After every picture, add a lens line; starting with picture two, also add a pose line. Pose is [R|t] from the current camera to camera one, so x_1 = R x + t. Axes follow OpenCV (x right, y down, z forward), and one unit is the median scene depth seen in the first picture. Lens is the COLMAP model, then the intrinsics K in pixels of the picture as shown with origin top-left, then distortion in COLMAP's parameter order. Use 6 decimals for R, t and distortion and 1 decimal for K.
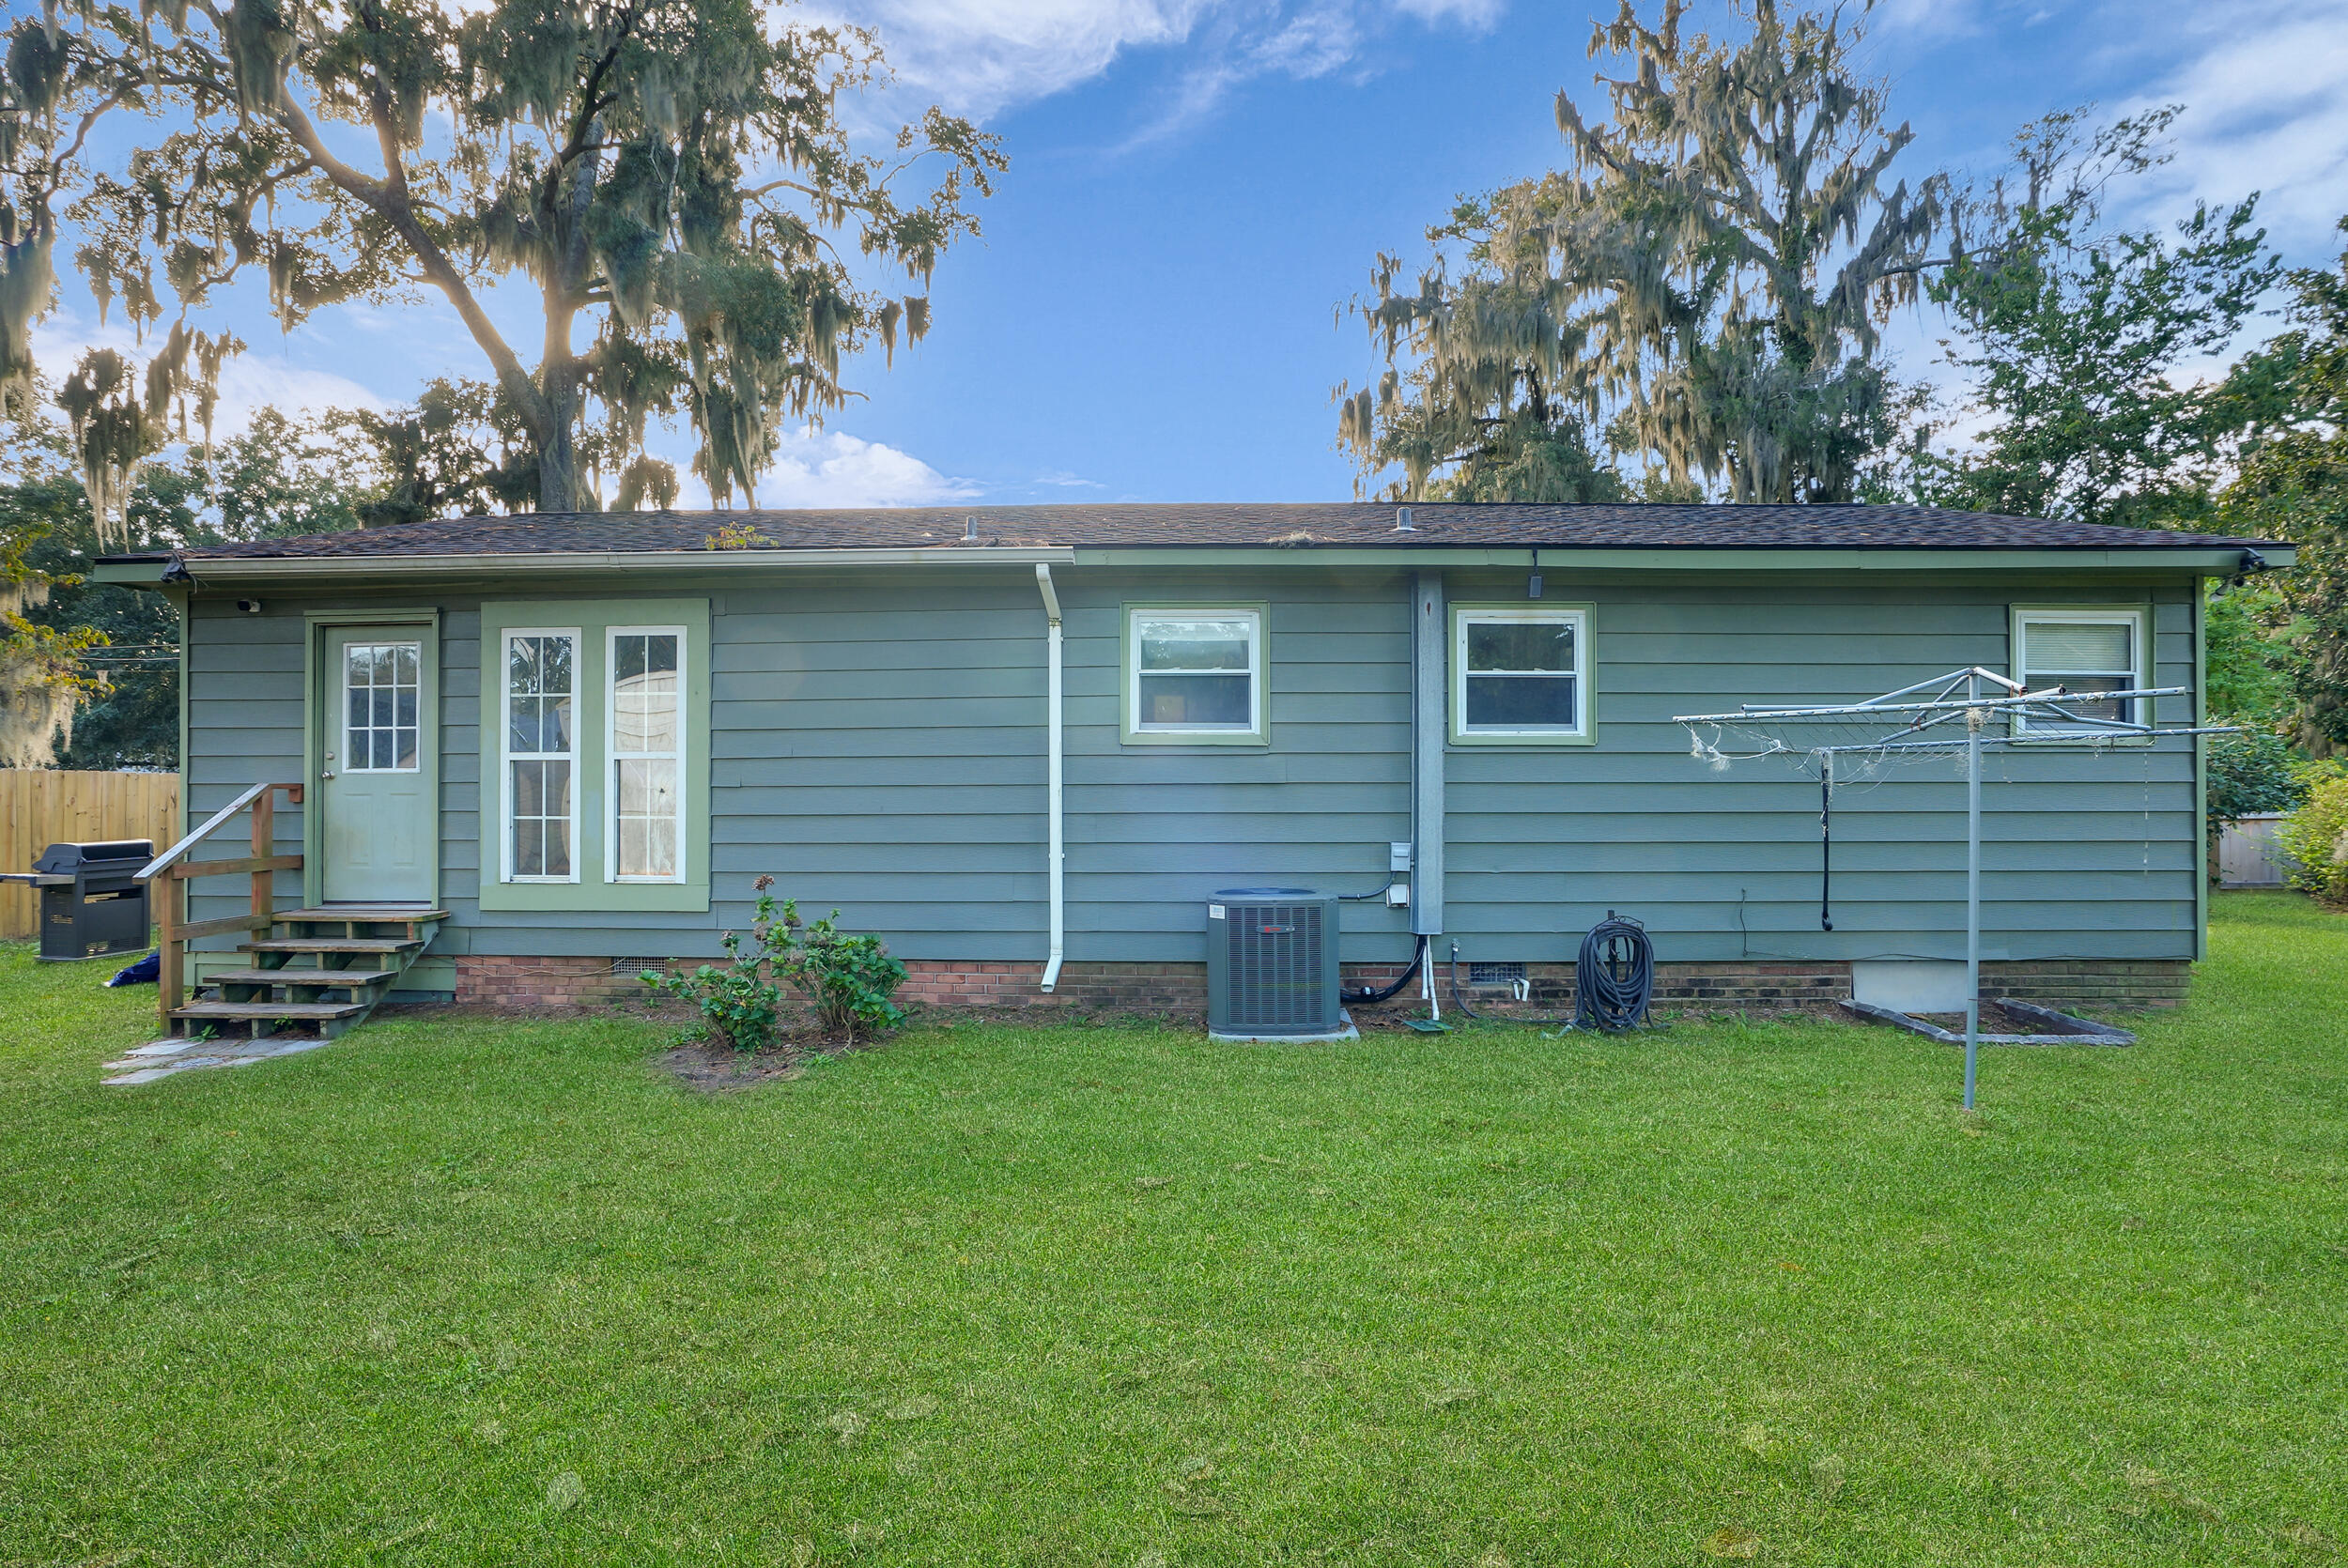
lens RADIAL K [[1087.7, 0, 1174.0], [0, 1087.7, 784.0], [0, 0, 1]] dist [-0.059440, 0.022681]
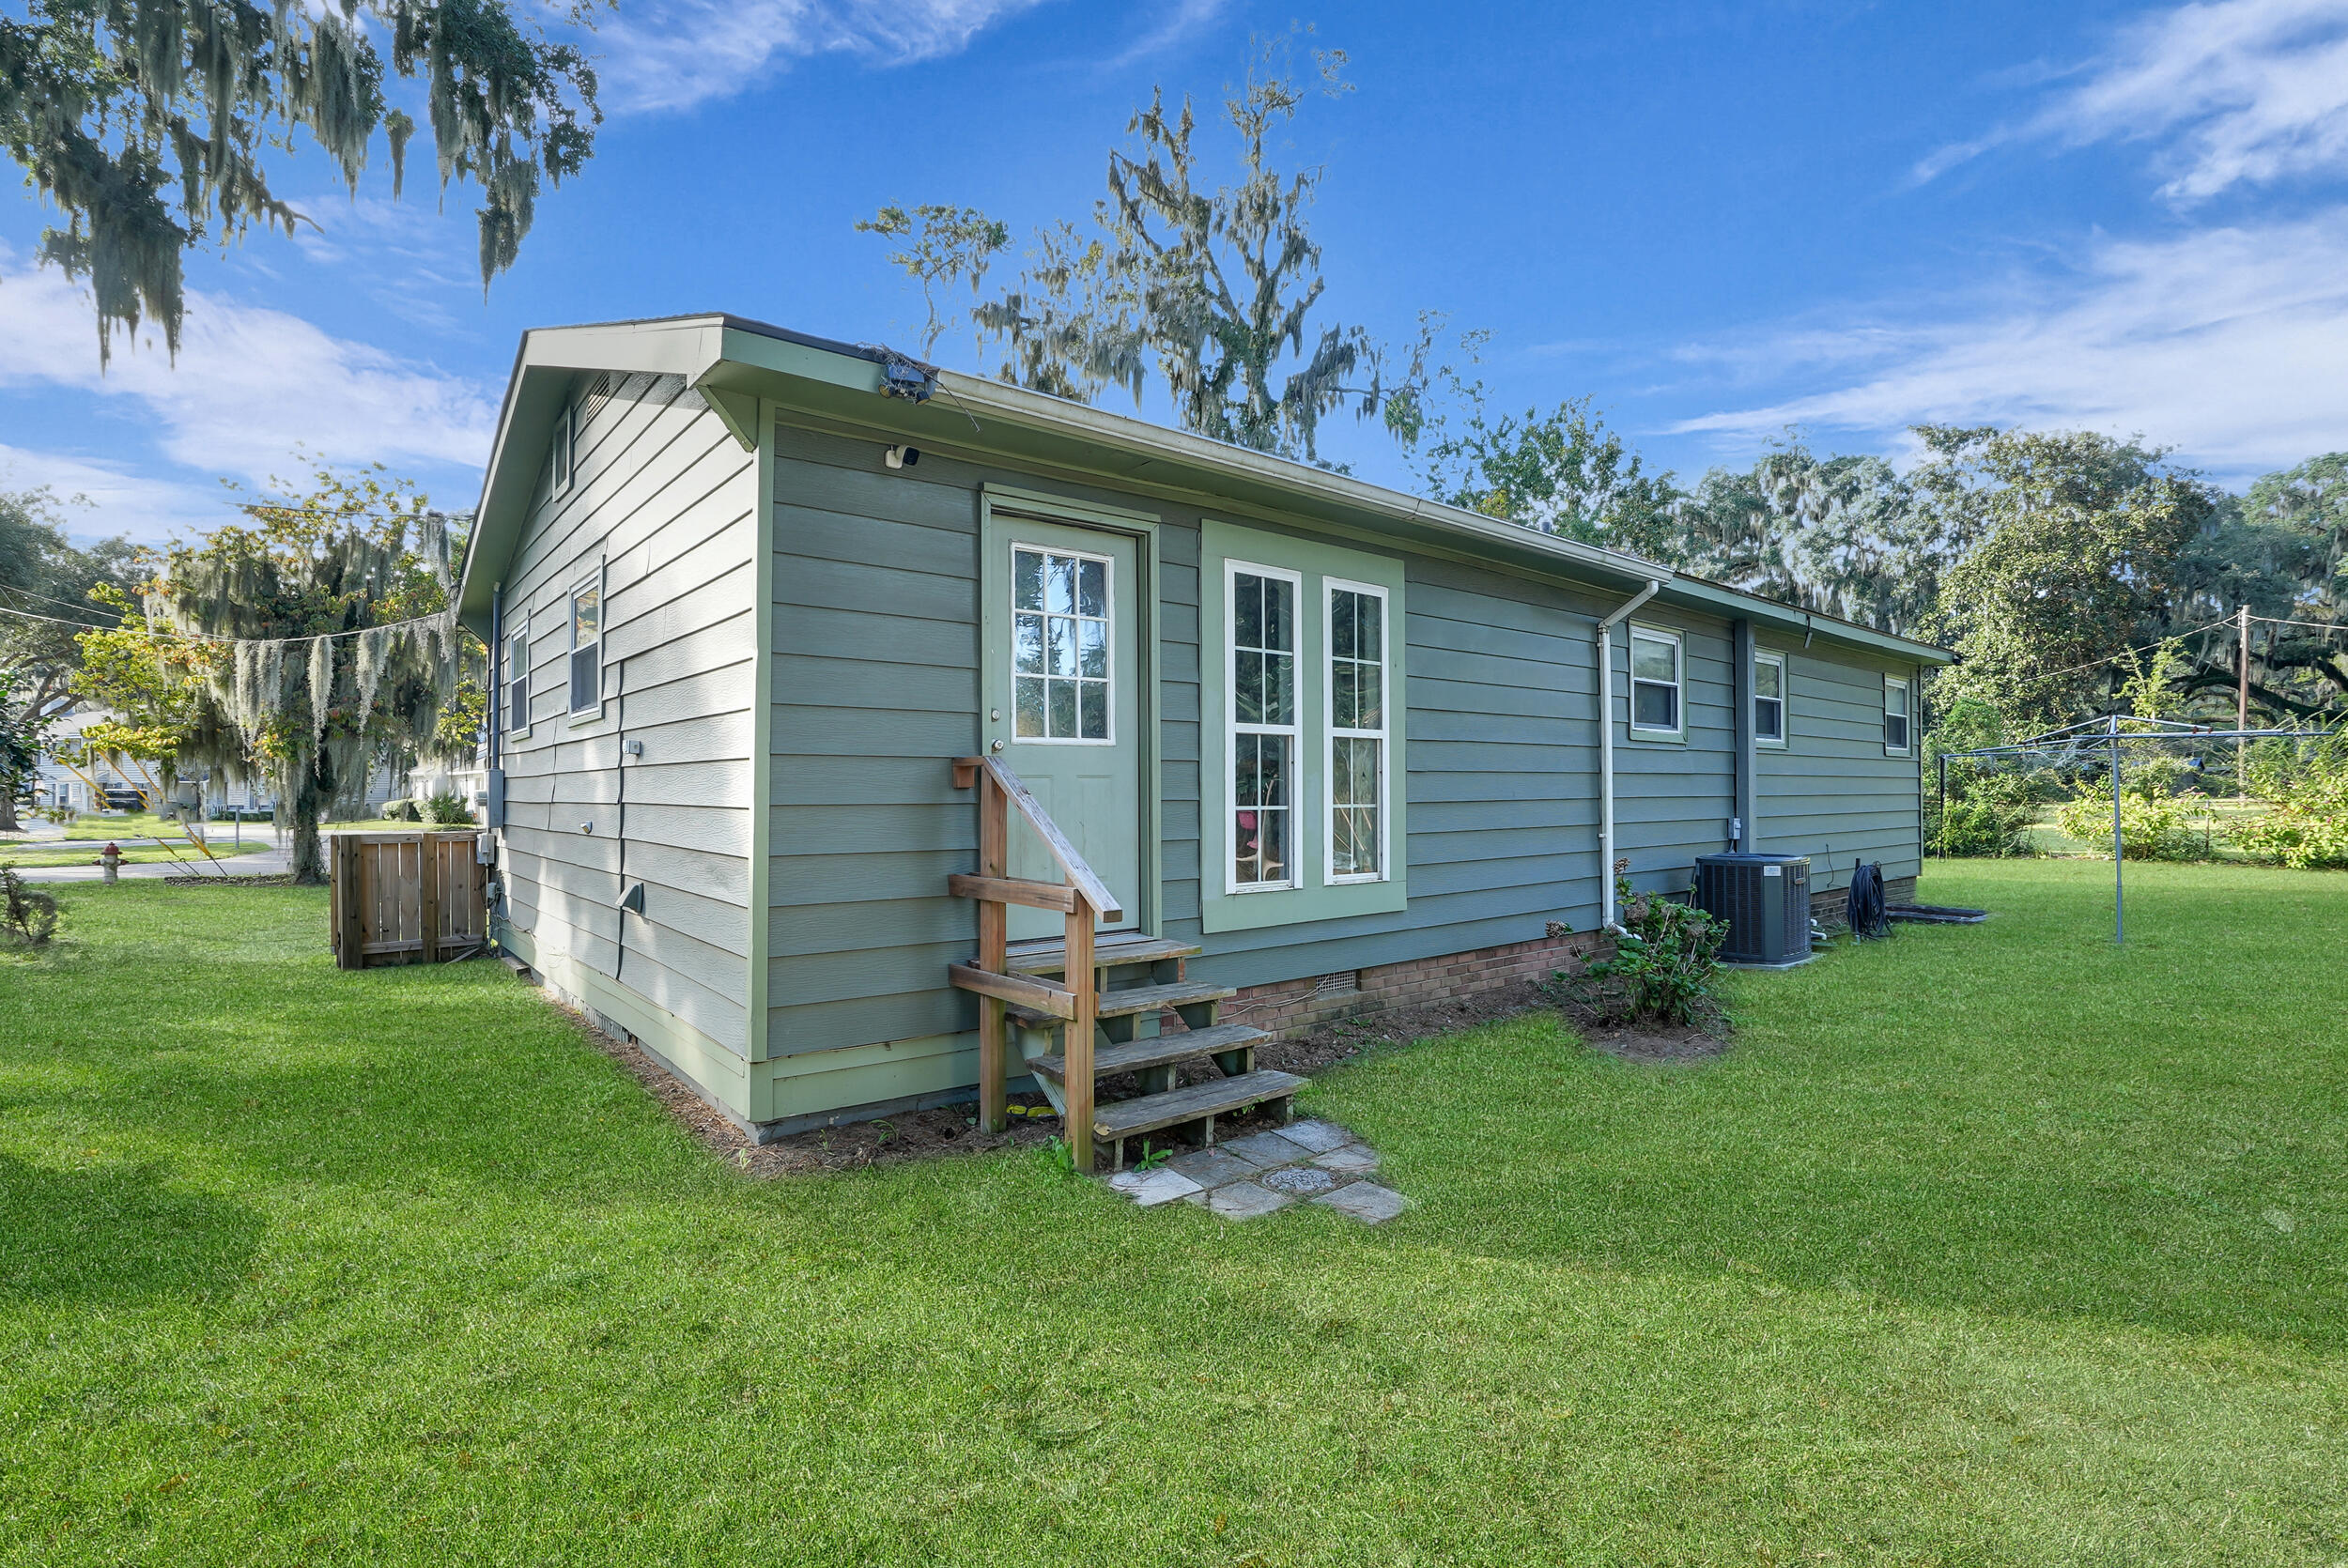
lens RADIAL K [[1087.7, 0, 1174.0], [0, 1087.7, 784.0], [0, 0, 1]] dist [-0.059440, 0.022681]
pose [[0.751079, 0.002853, 0.660207, -1.163165], [-0.001086, 0.999995, -0.003085, 0.016488], [-0.660212, 0.001600, 0.751078, 0.444878]]
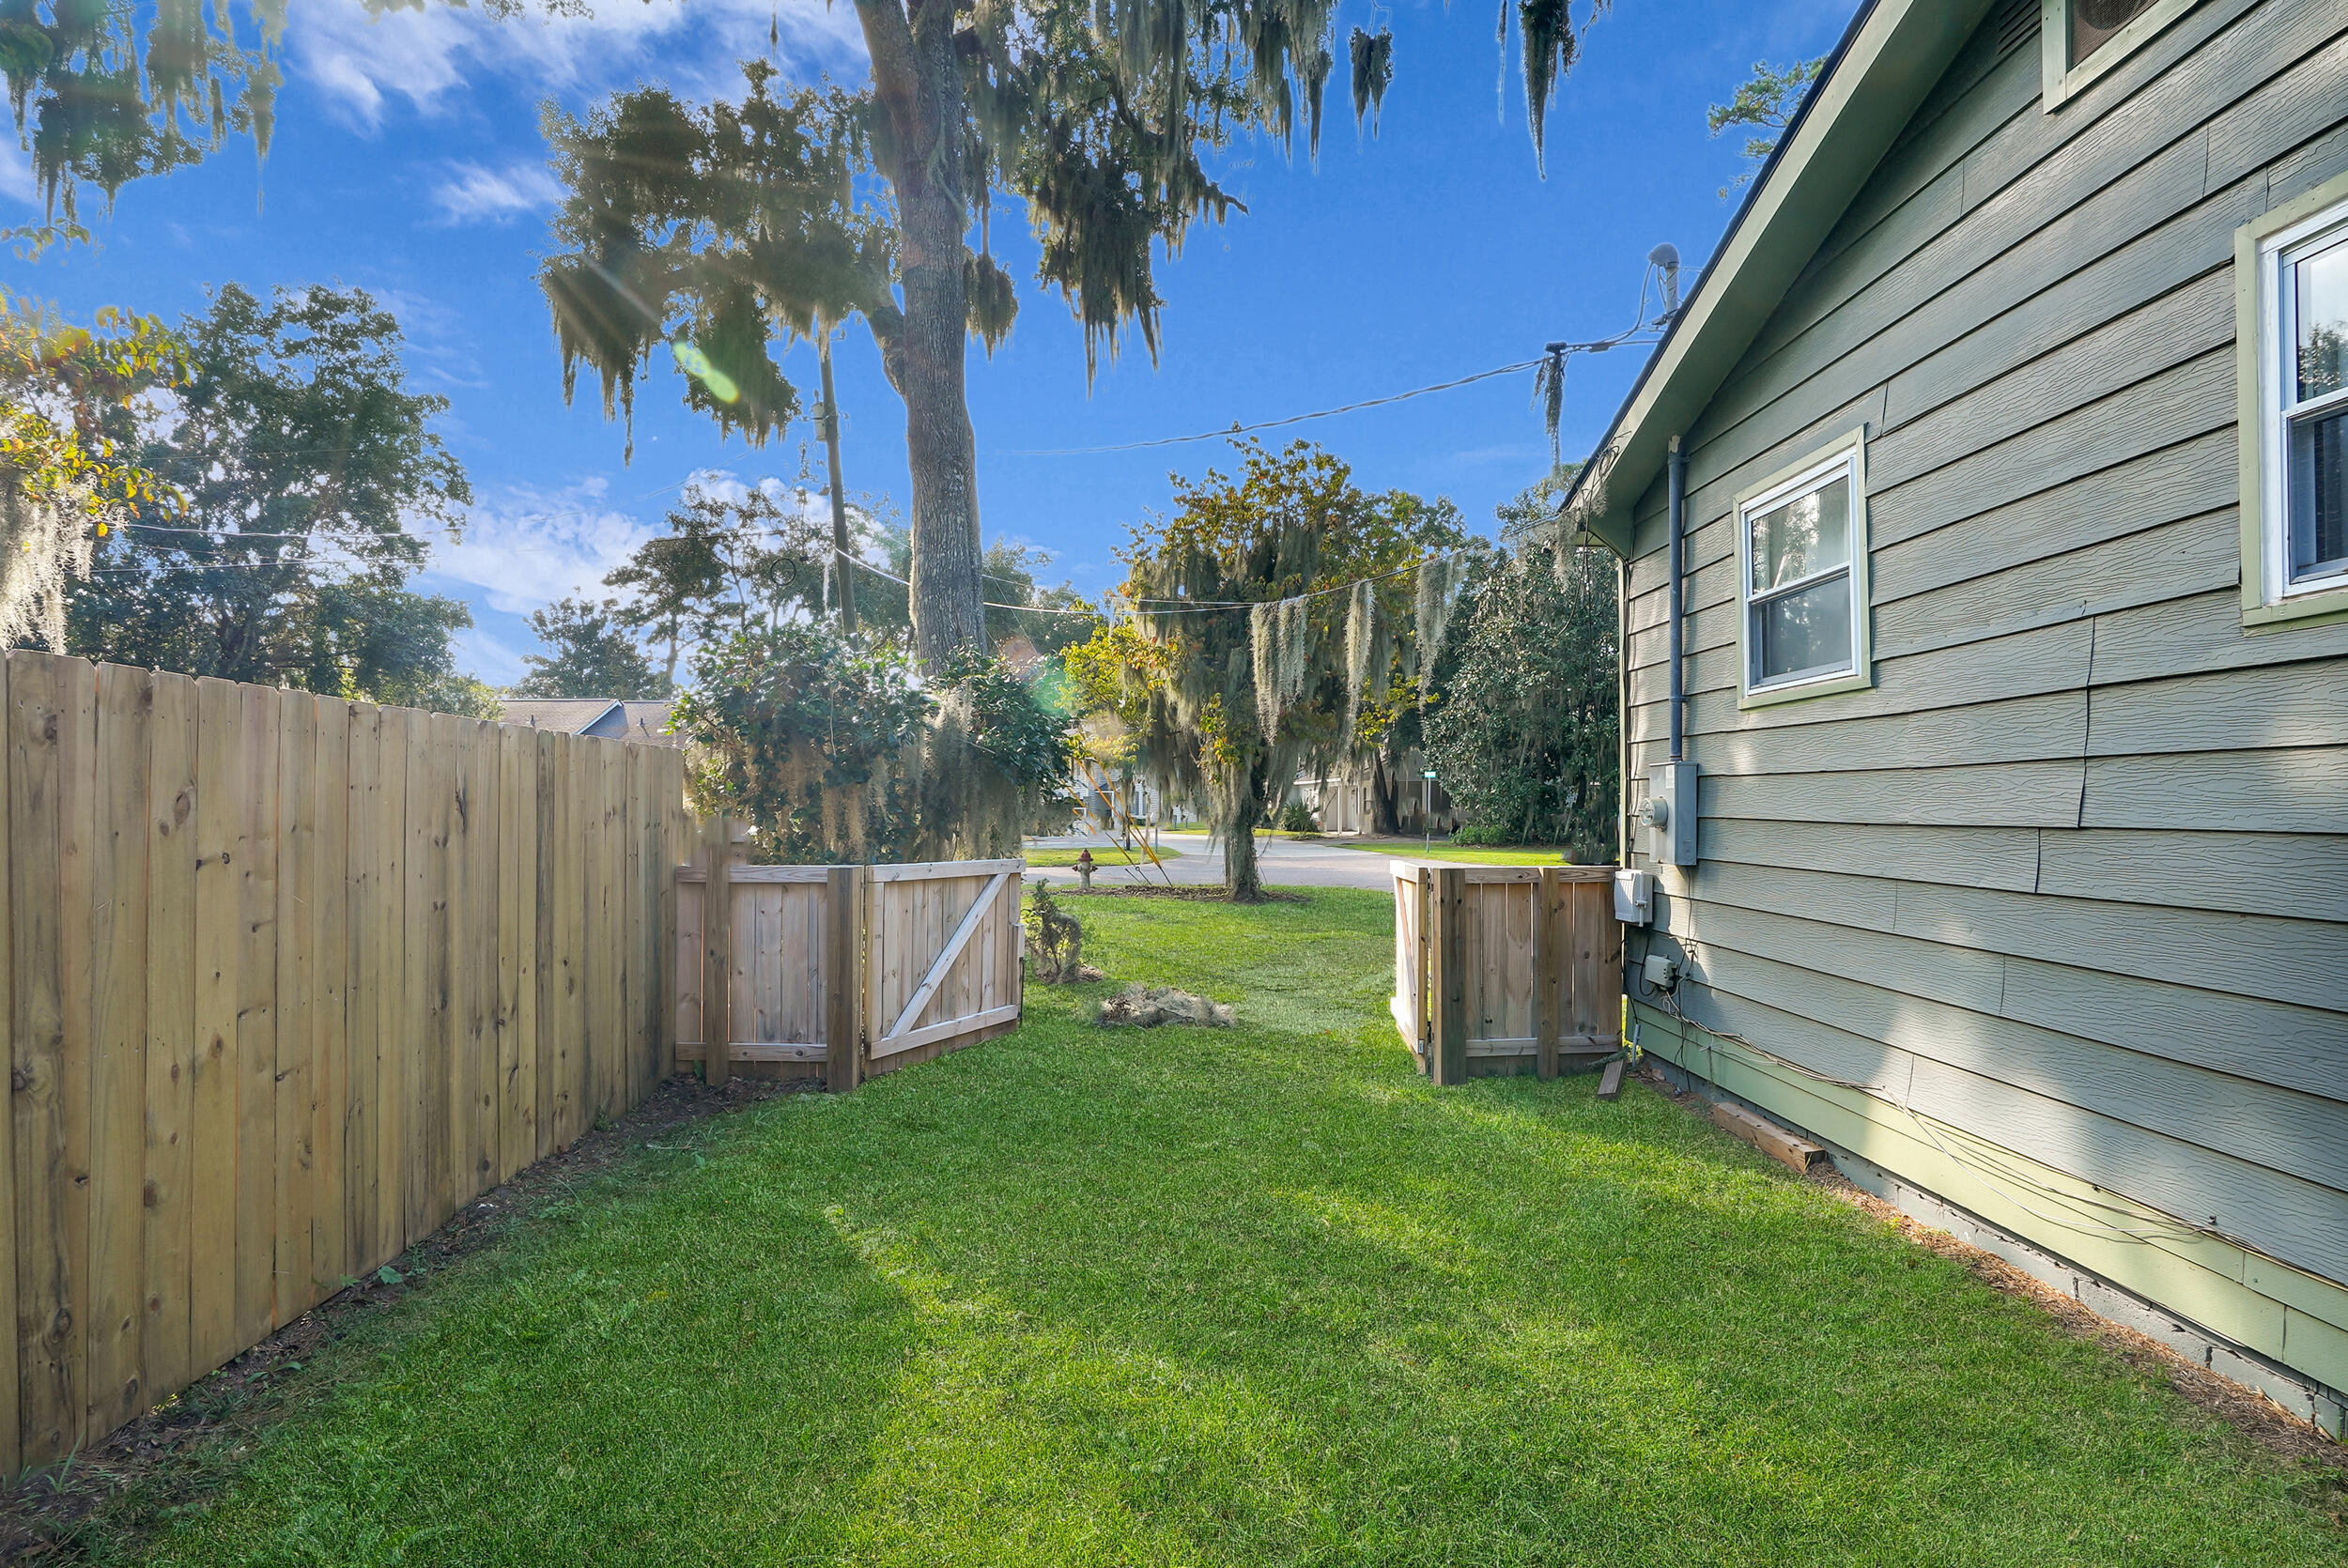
lens RADIAL K [[1160.4, 0, 1174.0], [0, 1160.4, 784.0], [0, 0, 1]] dist [-0.069767, -0.000129]
pose [[0.999375, 0.002186, 0.035286, -1.303905], [-0.001855, 0.999954, -0.009407, 0.019112], [-0.035305, 0.009336, 0.999333, 1.161641]]
